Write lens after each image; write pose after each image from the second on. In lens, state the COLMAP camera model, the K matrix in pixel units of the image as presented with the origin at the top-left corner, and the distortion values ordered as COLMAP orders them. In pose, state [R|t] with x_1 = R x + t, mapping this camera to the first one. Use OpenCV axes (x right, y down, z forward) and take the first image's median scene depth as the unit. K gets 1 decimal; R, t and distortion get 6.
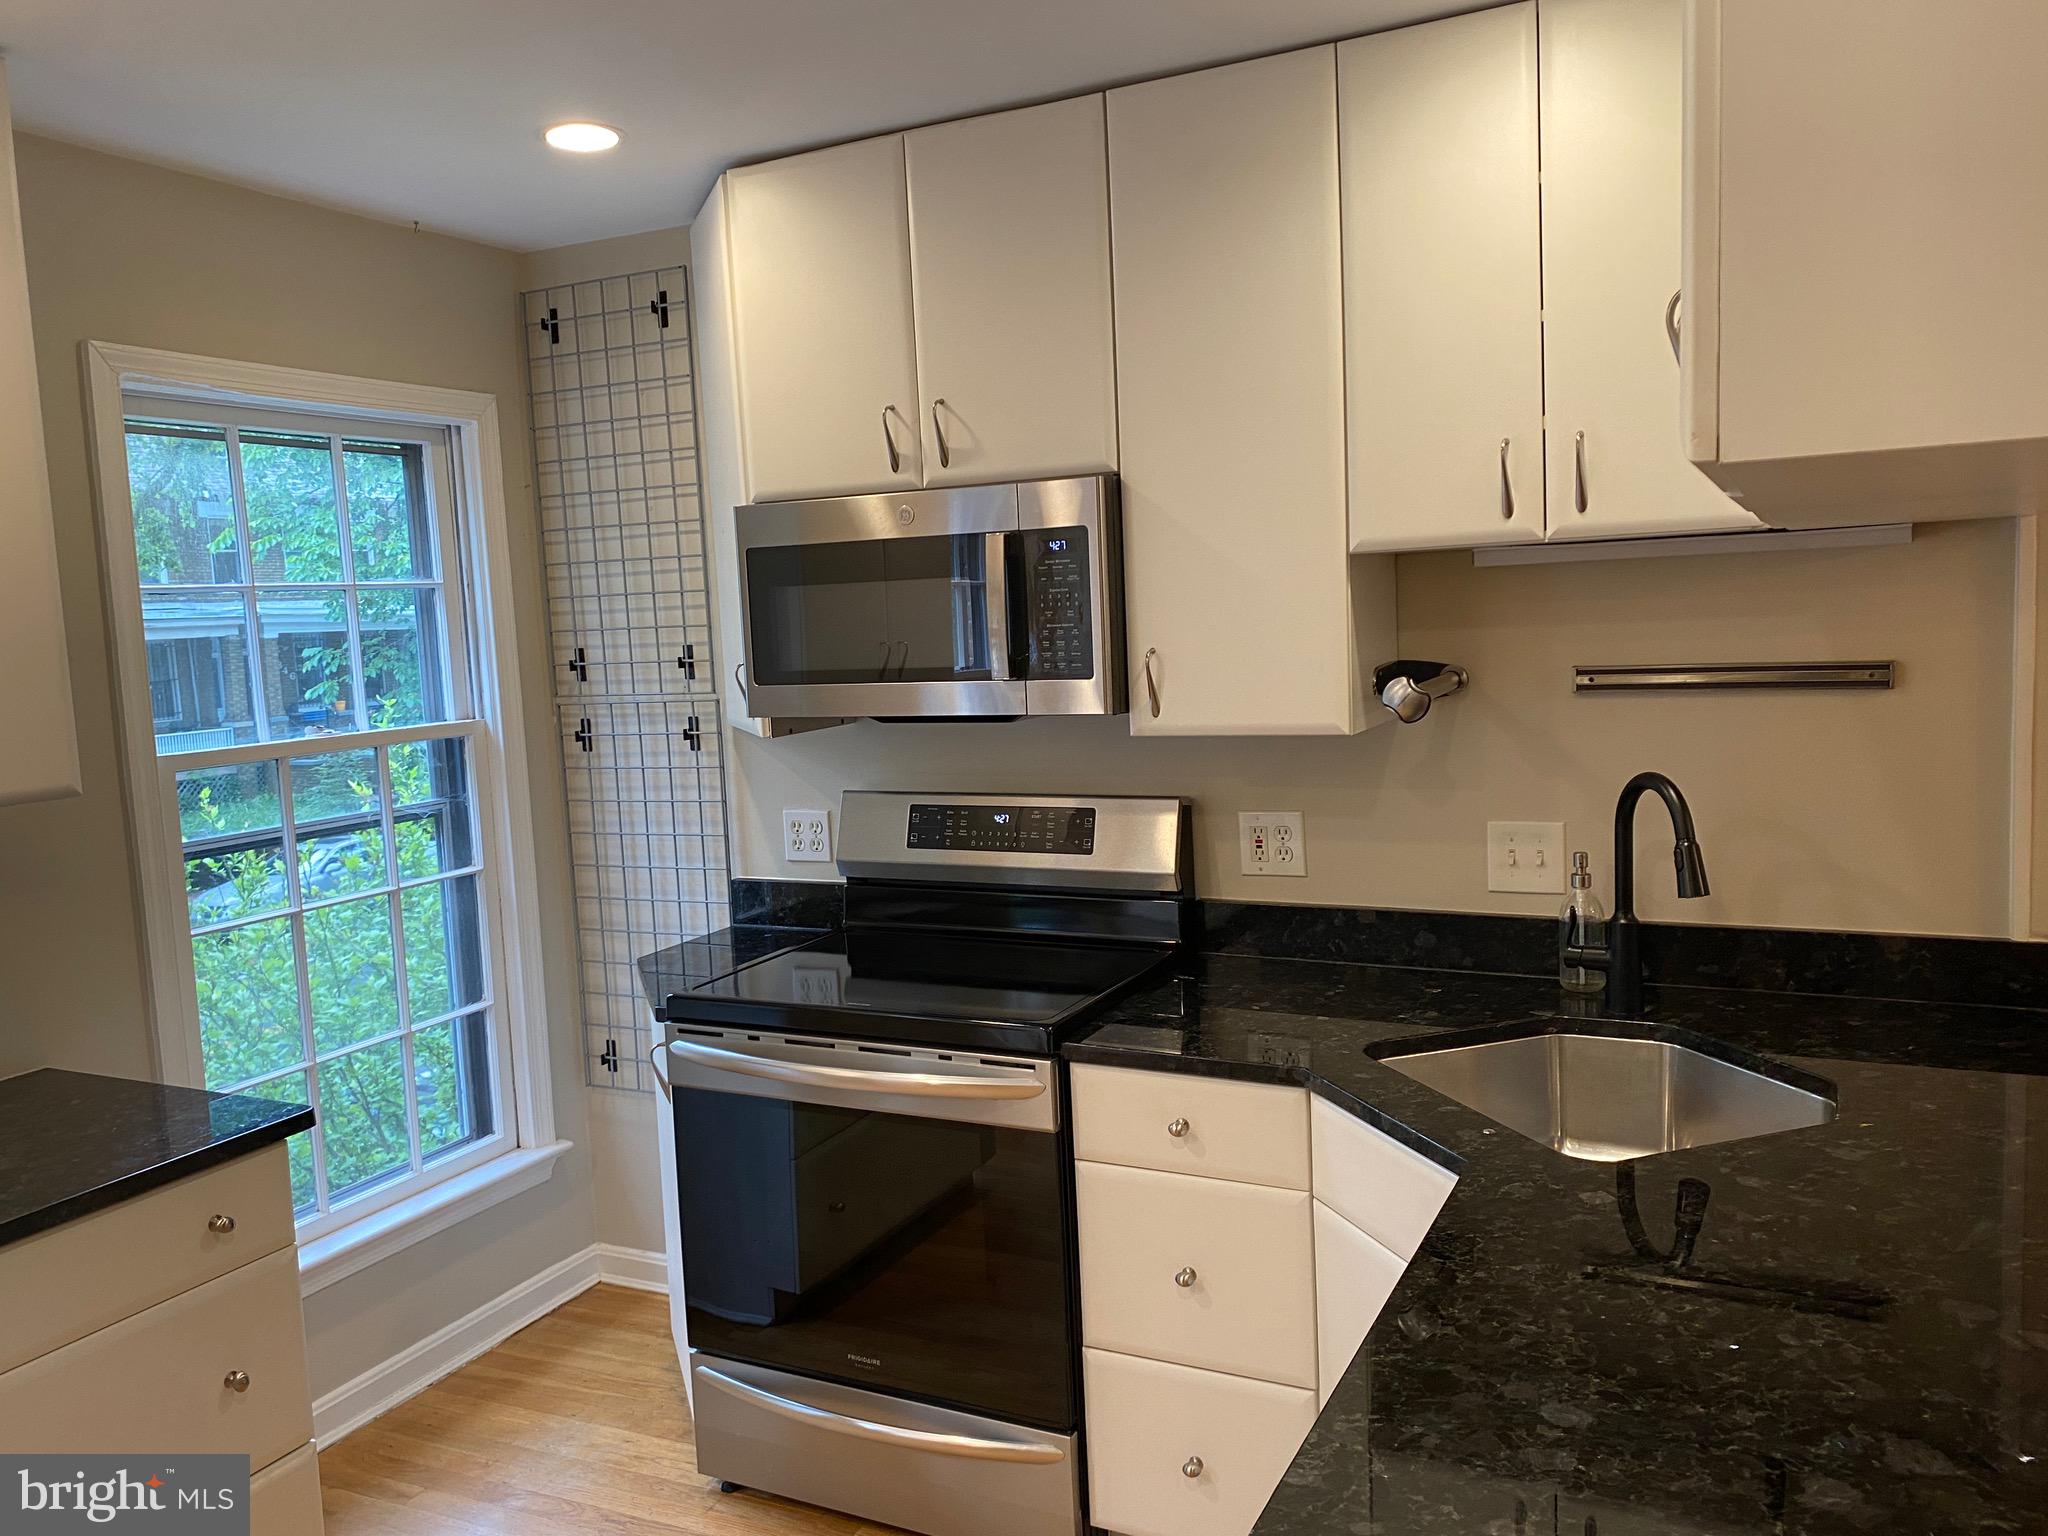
lens RADIAL K [[1610.7, 0, 1019.5], [0, 1610.7, 747.0], [0, 0, 1]] dist [0.132119, -0.326215]
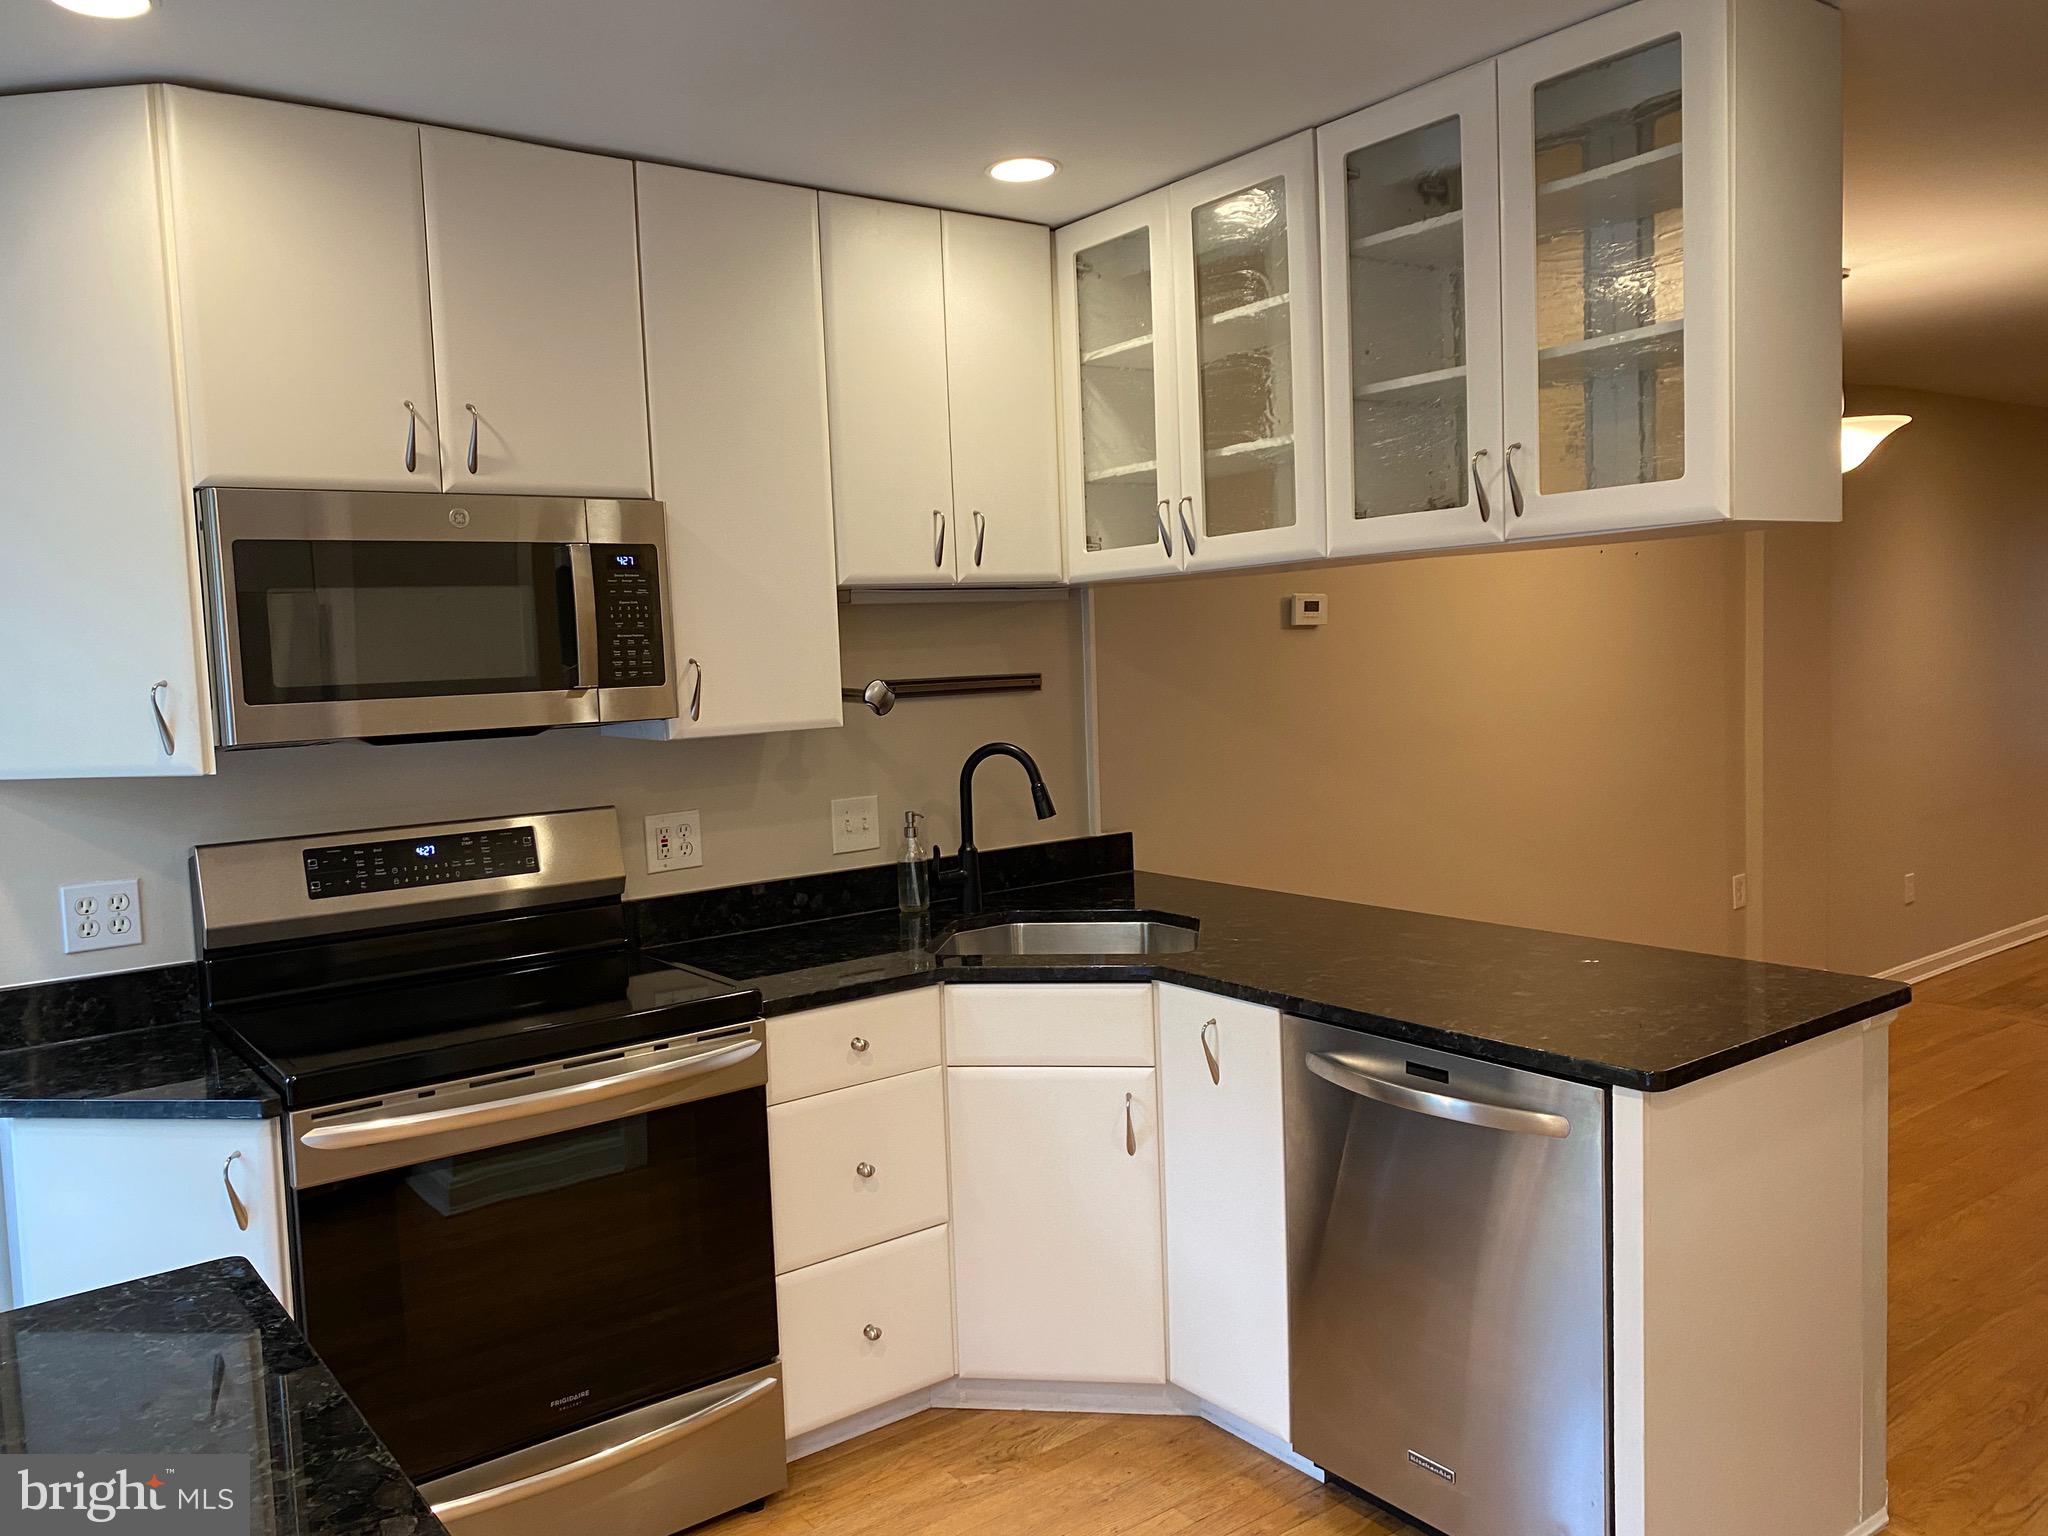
lens RADIAL K [[1561.1, 0, 1014.1], [0, 1561.1, 754.3], [0, 0, 1]] dist [0.030464, -0.007651]
pose [[0.412113, -0.029511, 0.910655, -0.799225], [0.104172, 0.994447, -0.014916, 0.043270], [-0.905158, 0.101012, 0.412899, 0.347931]]
